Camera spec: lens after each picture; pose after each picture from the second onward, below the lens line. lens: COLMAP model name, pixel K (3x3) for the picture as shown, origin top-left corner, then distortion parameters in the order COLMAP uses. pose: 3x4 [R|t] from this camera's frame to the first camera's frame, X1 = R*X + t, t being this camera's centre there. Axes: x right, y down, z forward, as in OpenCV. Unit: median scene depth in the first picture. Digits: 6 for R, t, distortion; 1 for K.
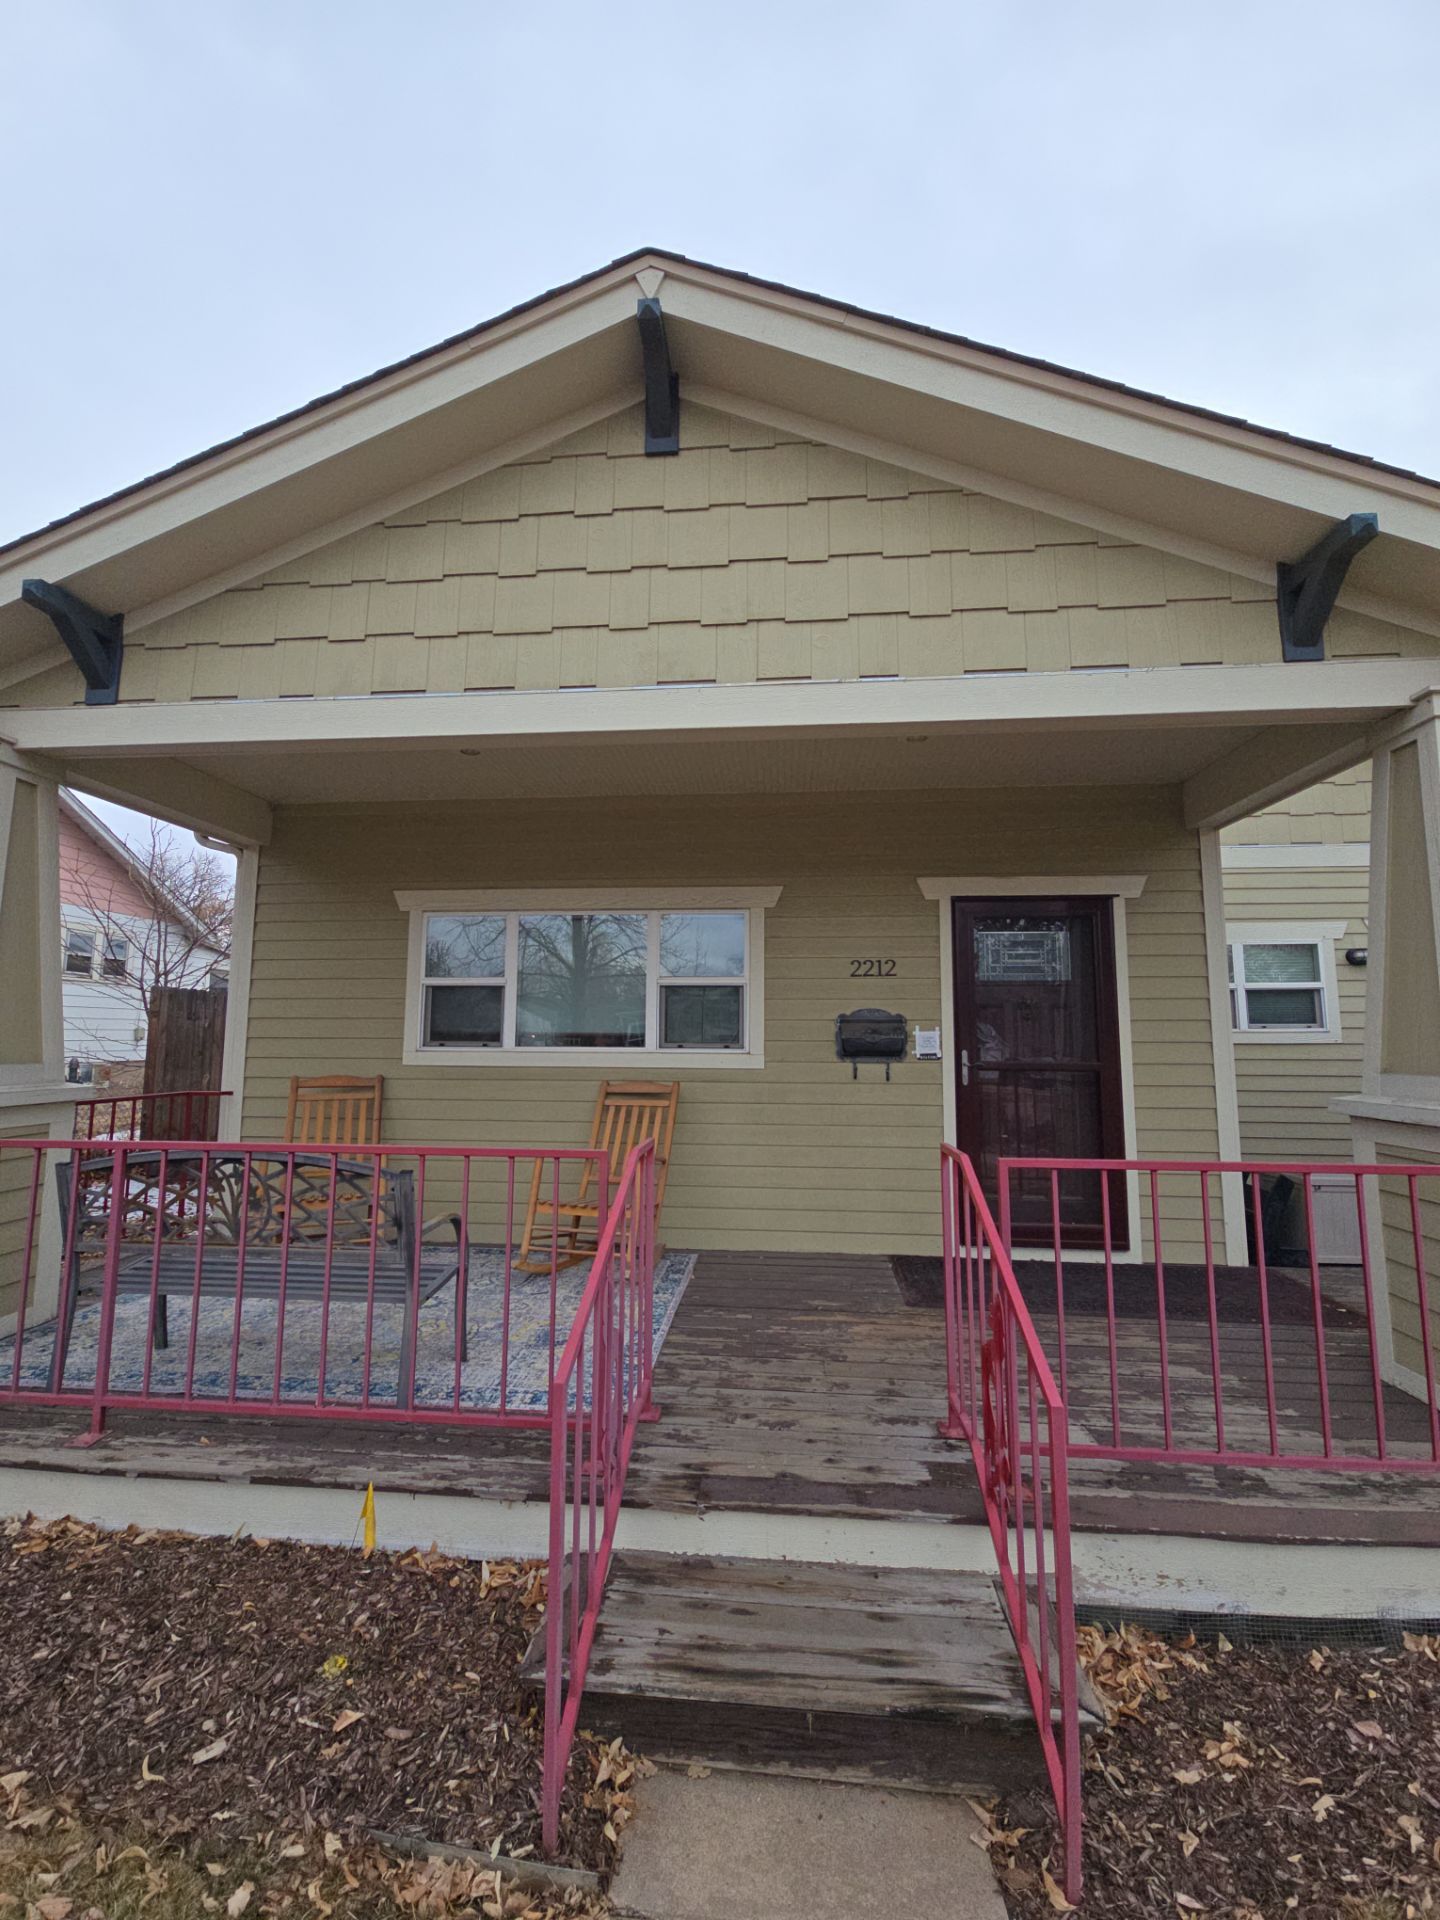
lens RADIAL K [[779.7, 0, 714.0], [0, 779.7, 957.1], [0, 0, 1]] dist [0.005278, -0.001211]
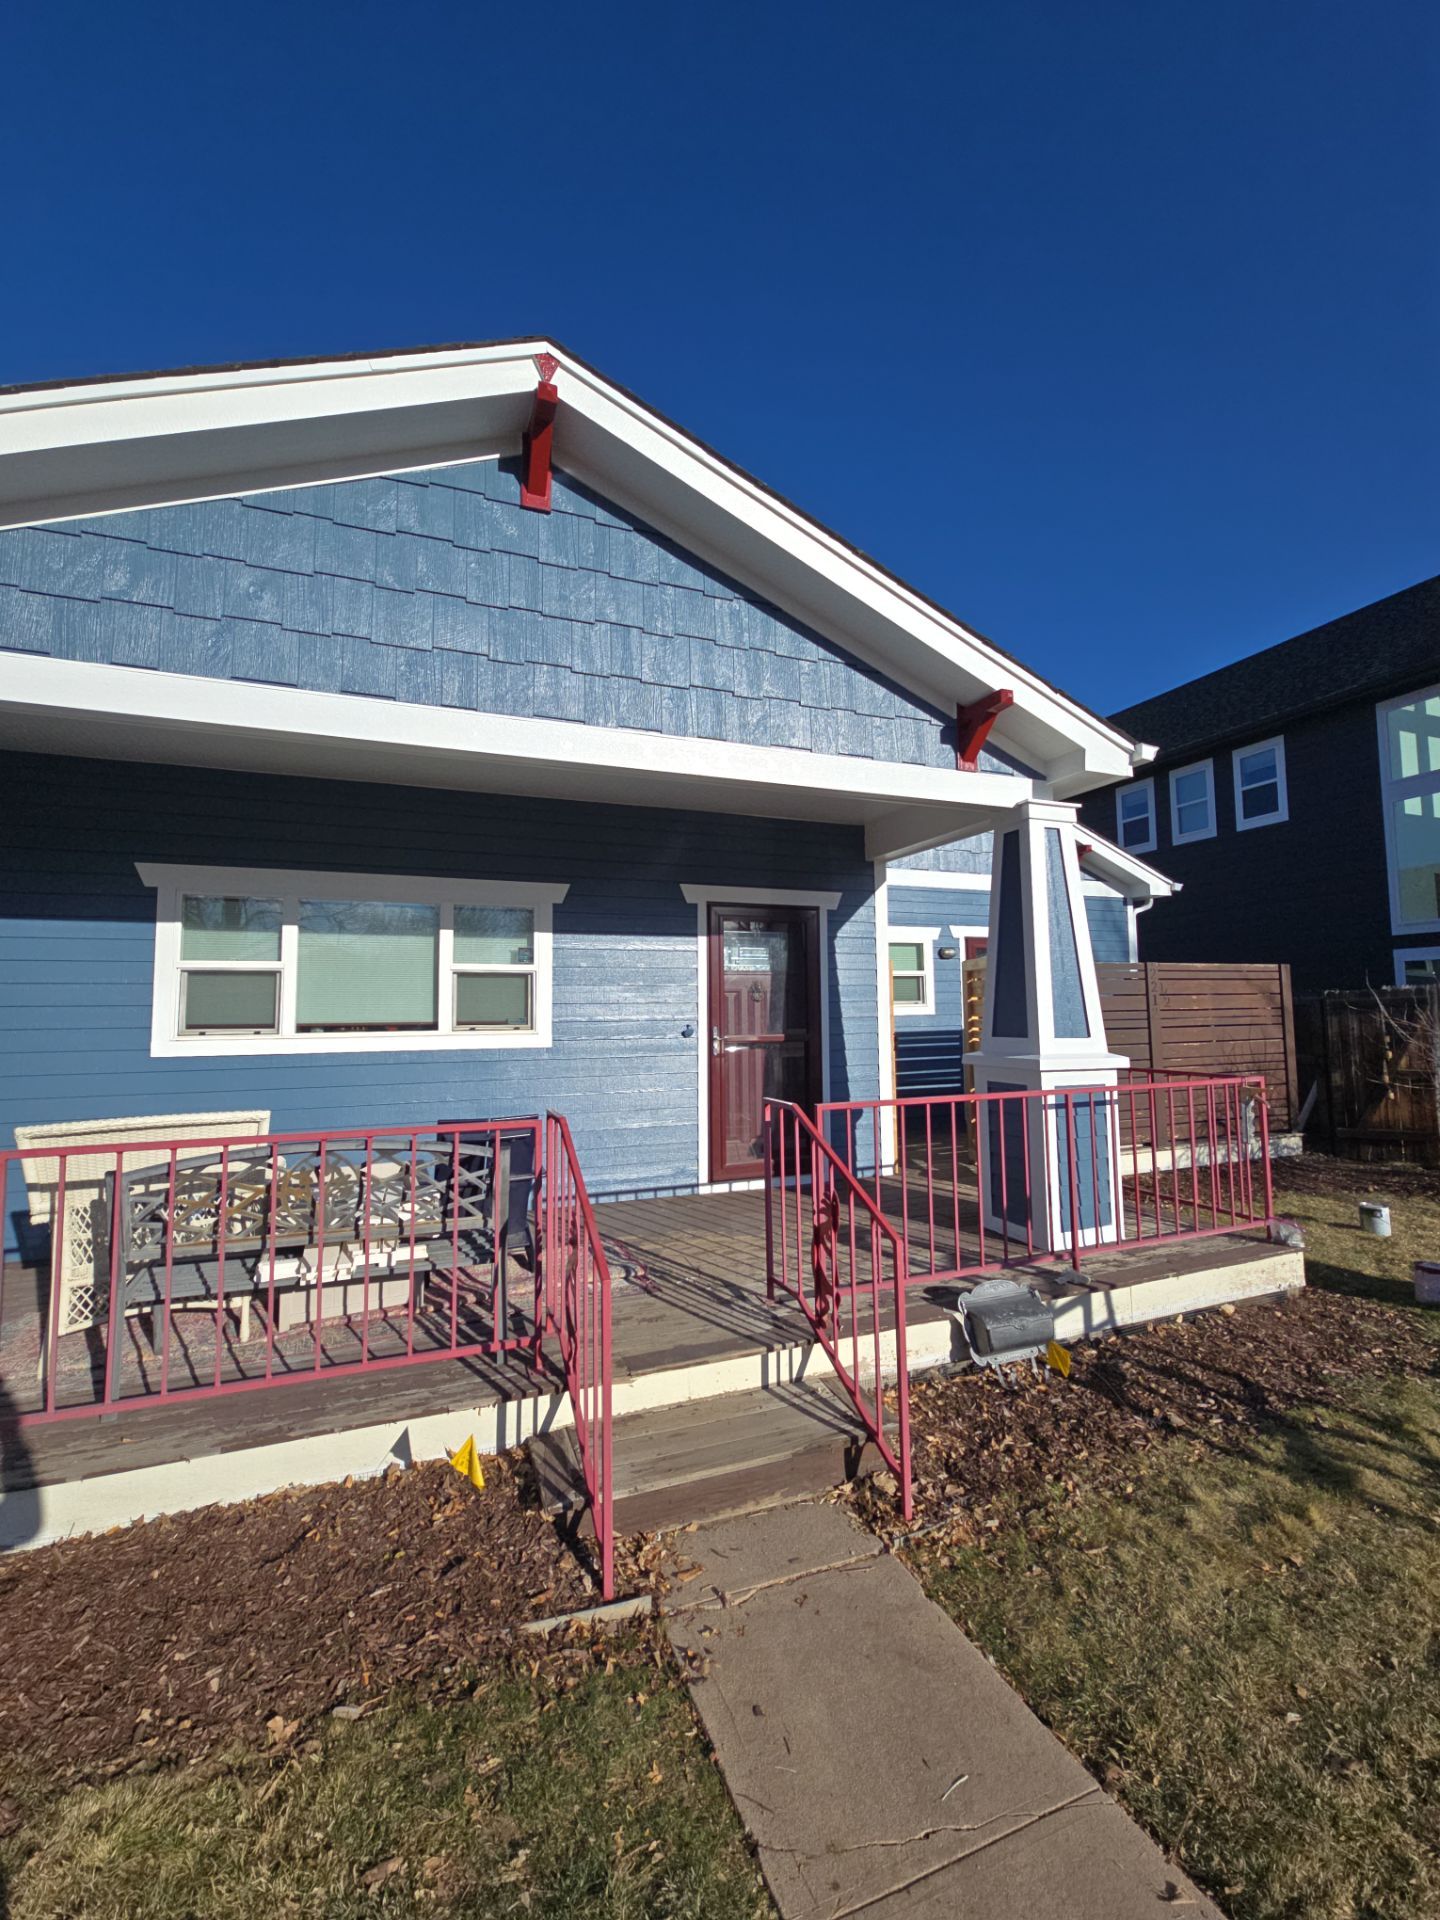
lens RADIAL K [[779.7, 0, 714.0], [0, 779.7, 957.1], [0, 0, 1]] dist [0.005278, -0.001211]
pose [[0.897423, 0.015769, 0.440890, -0.268164], [-0.031689, 0.999084, 0.028769, -0.030796], [-0.440033, -0.039789, 0.897100, -0.125569]]
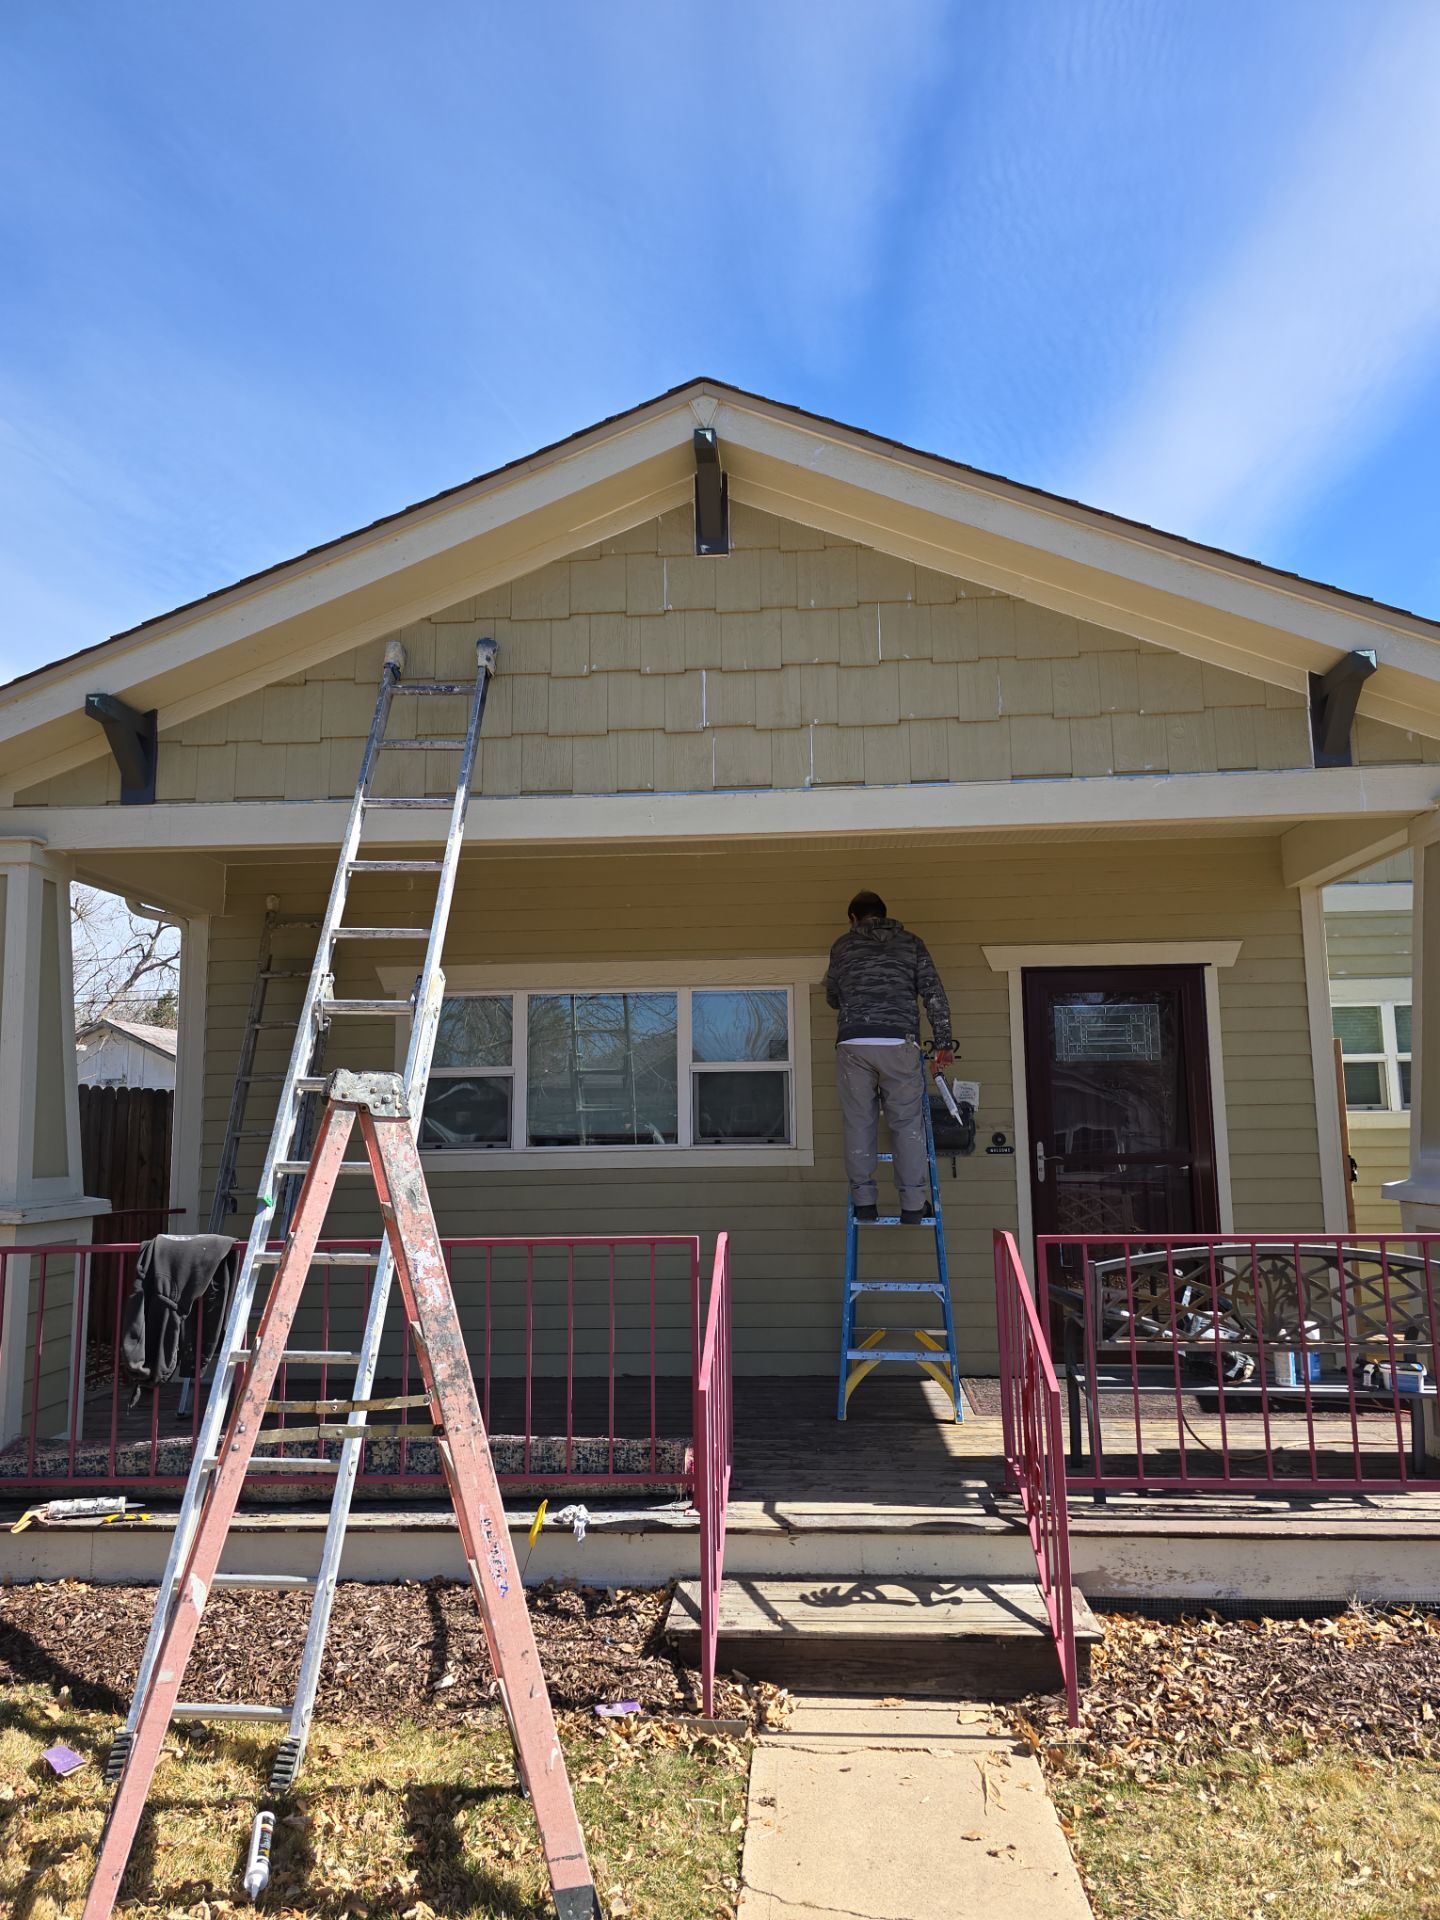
lens RADIAL K [[1288.8, 0, 721.2], [0, 1288.8, 970.1], [0, 0, 1]] dist [0.068764, -0.065805]
pose [[0.999575, -0.016307, 0.024145, -0.085868], [0.016742, 0.999699, -0.017925, -0.064376], [-0.023846, 0.018322, 0.999548, -0.542144]]
